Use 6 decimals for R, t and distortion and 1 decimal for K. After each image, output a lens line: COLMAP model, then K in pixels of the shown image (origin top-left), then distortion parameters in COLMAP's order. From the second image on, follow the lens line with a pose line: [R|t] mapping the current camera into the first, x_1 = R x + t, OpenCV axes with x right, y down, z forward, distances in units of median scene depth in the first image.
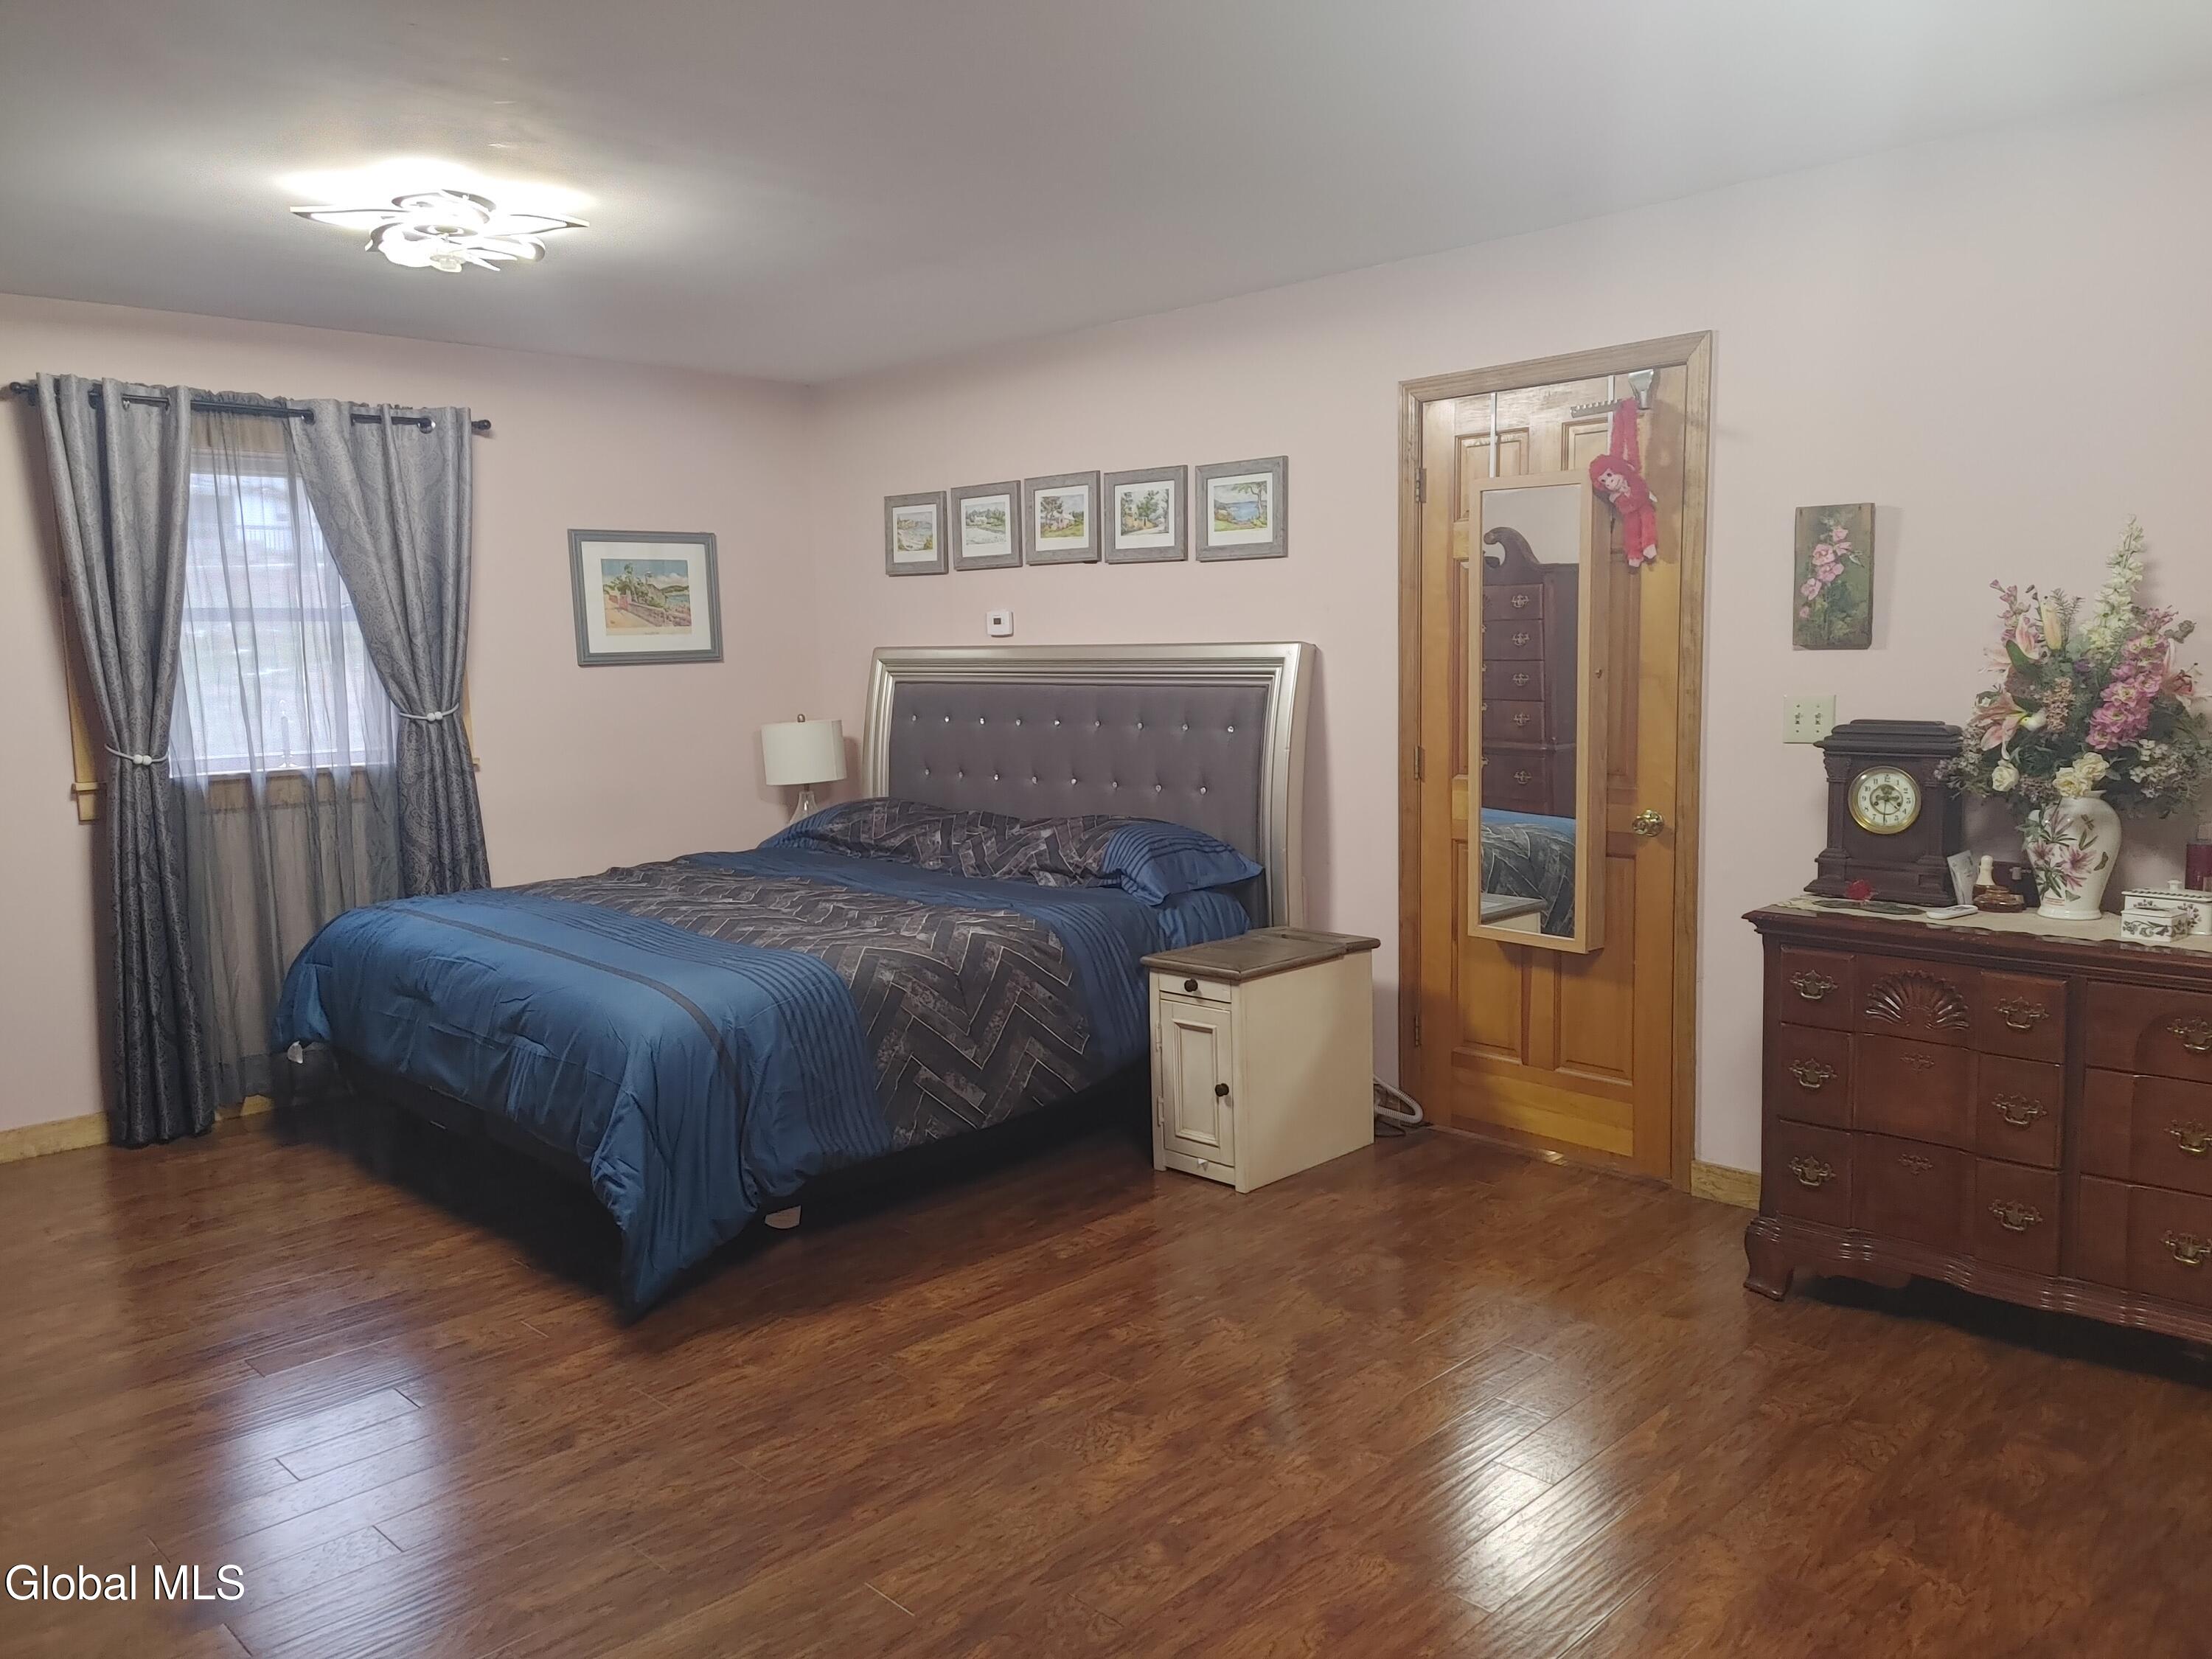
lens RADIAL K [[1646.2, 0, 1110.8], [0, 1646.2, 836.8], [0, 0, 1]] dist [0.113939, -0.136896]
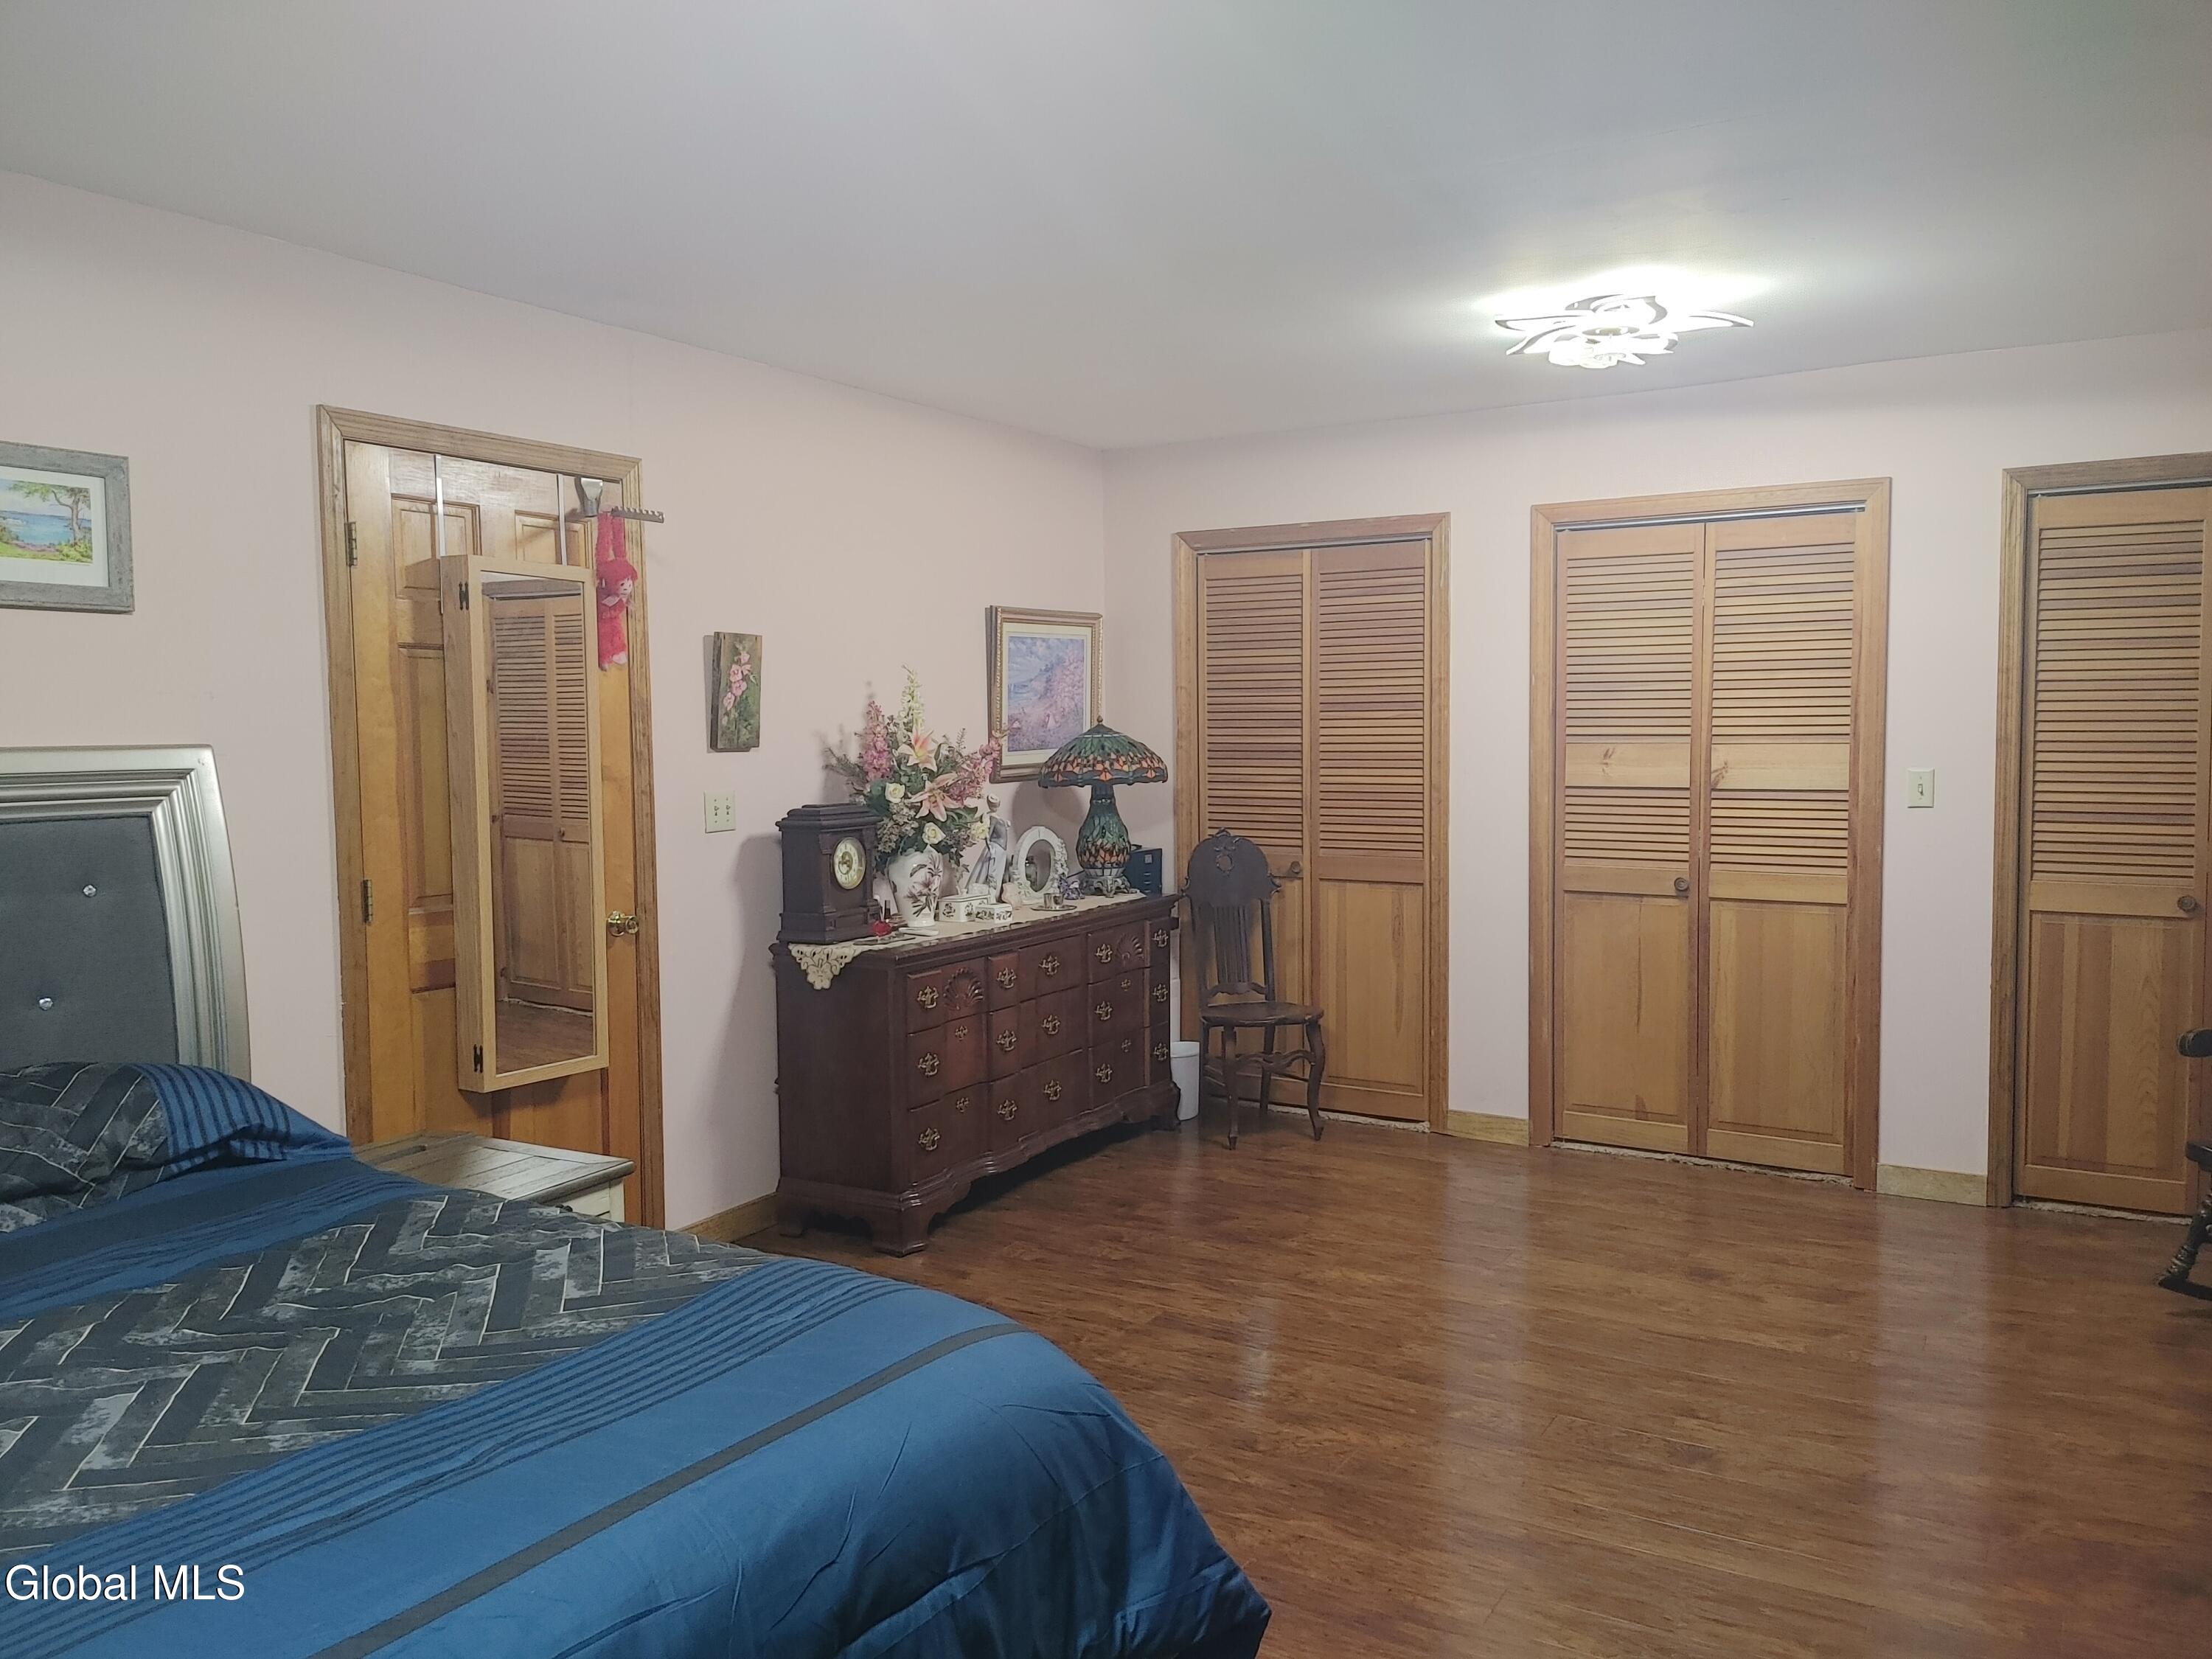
lens RADIAL K [[1646.2, 0, 1110.8], [0, 1646.2, 836.8], [0, 0, 1]] dist [0.113939, -0.136896]
pose [[-0.240562, -0.043588, 0.969655, -0.581159], [0.134022, 0.987931, 0.077659, -0.079164], [-0.961336, 0.148637, -0.231817, 0.753108]]
